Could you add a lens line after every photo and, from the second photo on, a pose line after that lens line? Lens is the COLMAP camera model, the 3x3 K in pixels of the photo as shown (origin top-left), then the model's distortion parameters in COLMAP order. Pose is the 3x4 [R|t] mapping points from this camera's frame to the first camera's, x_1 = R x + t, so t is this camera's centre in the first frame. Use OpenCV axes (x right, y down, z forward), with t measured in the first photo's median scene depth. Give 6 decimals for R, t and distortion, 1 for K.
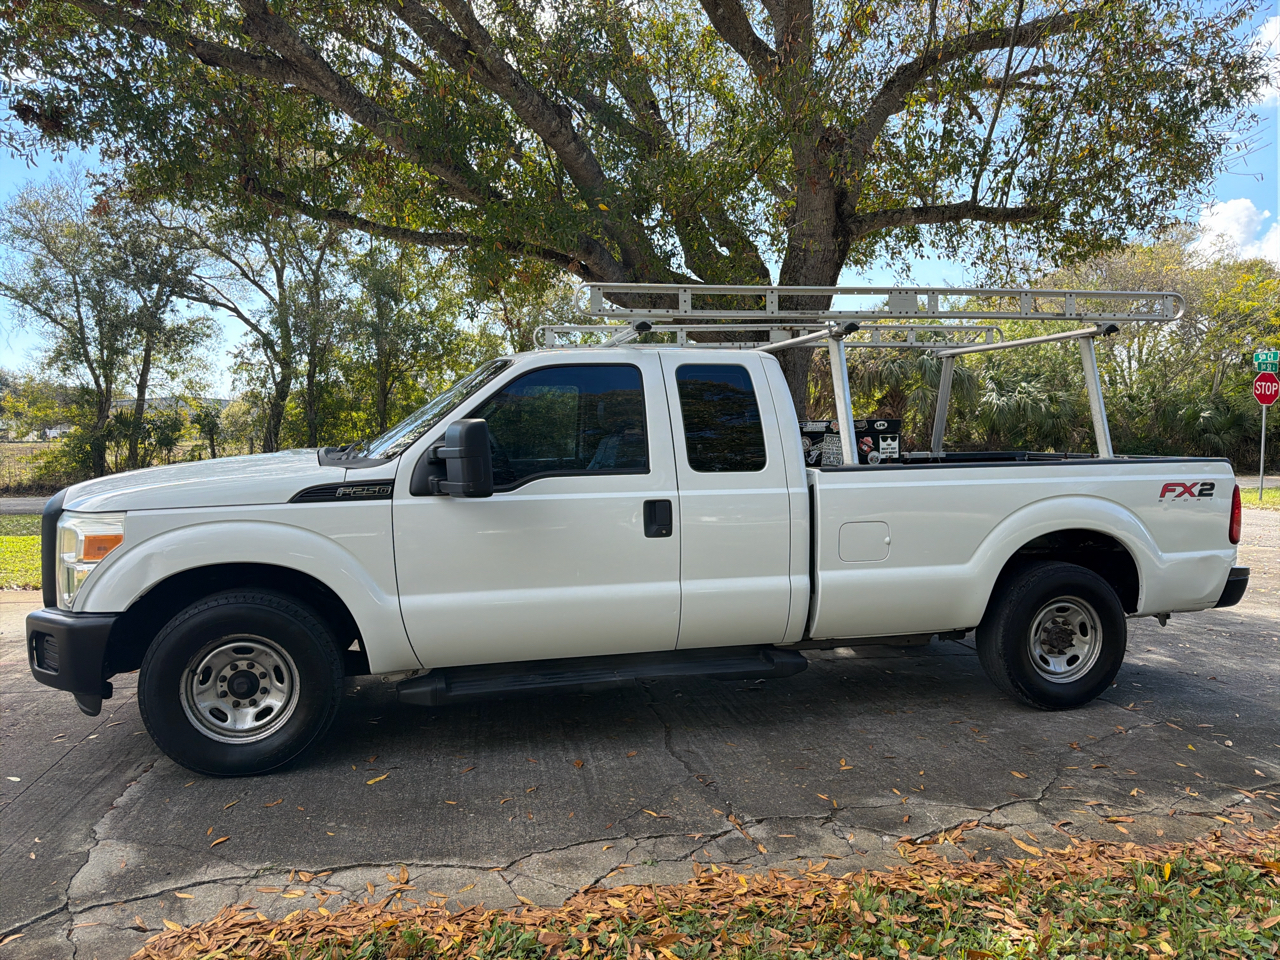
lens RADIAL K [[906.2, 0, 643.2], [0, 906.2, 478.8], [0, 0, 1]] dist [0.043833, -0.050681]
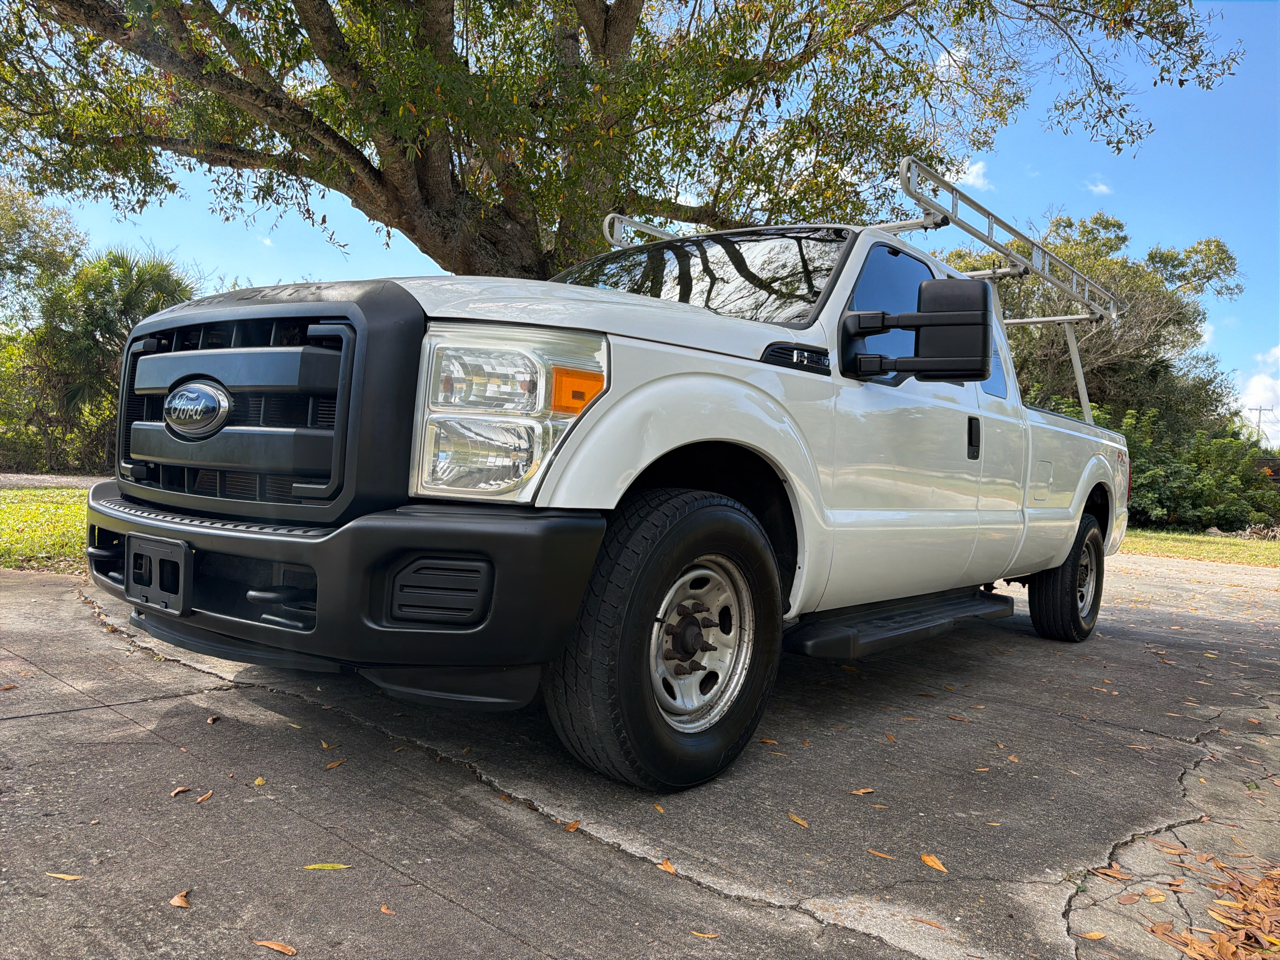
lens RADIAL K [[906.2, 0, 646.8], [0, 906.2, 476.4], [0, 0, 1]] dist [0.043833, -0.050681]
pose [[0.801768, 0.052242, 0.595347, -0.804059], [-0.037895, 0.998611, -0.036595, 0.131461], [-0.596432, 0.006780, 0.802635, 0.490218]]
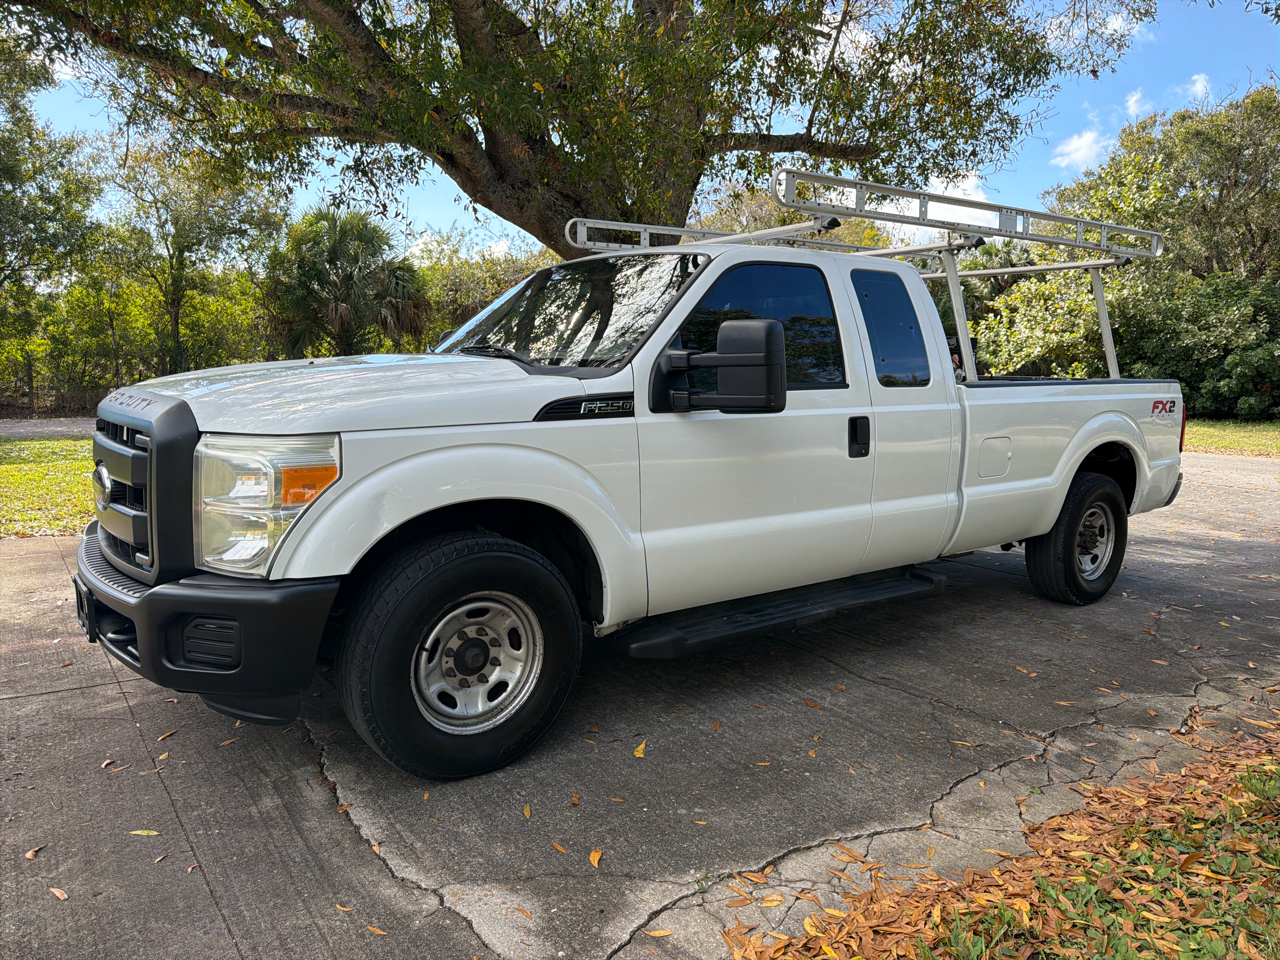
lens RADIAL K [[906.2, 0, 650.2], [0, 906.2, 466.0], [0, 0, 1]] dist [0.043833, -0.050681]
pose [[0.918139, -0.025453, 0.395440, -0.572951], [-0.000750, 0.997822, 0.065967, 0.013051], [-0.396258, -0.060863, 0.916120, 0.236976]]
